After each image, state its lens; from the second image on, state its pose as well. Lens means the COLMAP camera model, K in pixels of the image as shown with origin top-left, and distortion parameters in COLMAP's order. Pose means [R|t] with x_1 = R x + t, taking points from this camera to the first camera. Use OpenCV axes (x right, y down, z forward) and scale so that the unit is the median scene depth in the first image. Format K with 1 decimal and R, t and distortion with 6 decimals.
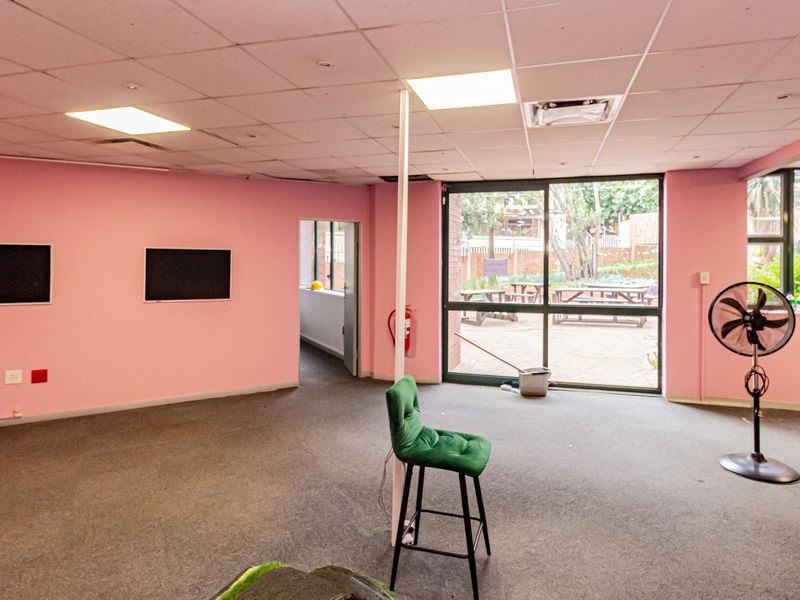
lens RADIAL K [[486.4, 0, 400.0], [0, 486.4, 300.0], [0, 0, 1]] dist [-0.002446, -0.000110]
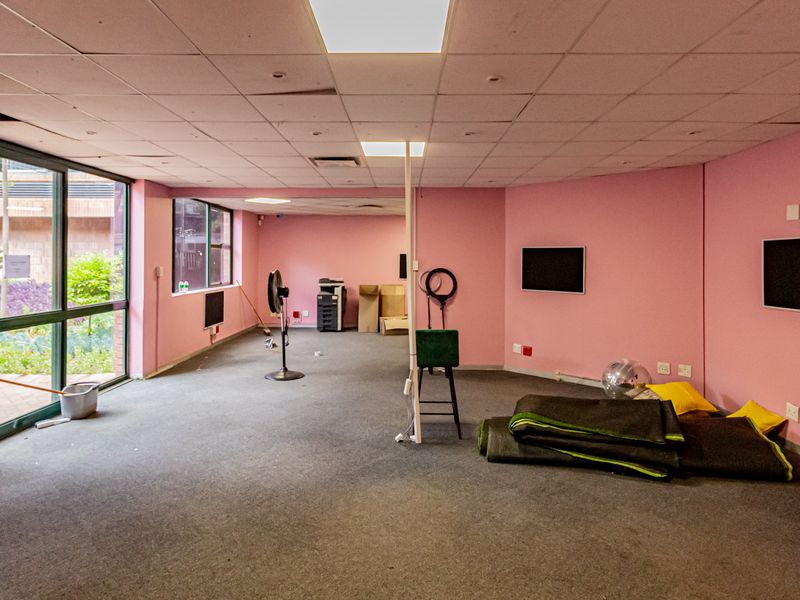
lens RADIAL K [[486.4, 0, 400.0], [0, 486.4, 300.0], [0, 0, 1]] dist [-0.002446, -0.000110]
pose [[-0.264954, -0.080377, 0.960905, -0.906106], [0.074874, 0.991796, 0.103606, -0.069710], [-0.961350, 0.099397, -0.256762, 0.887239]]
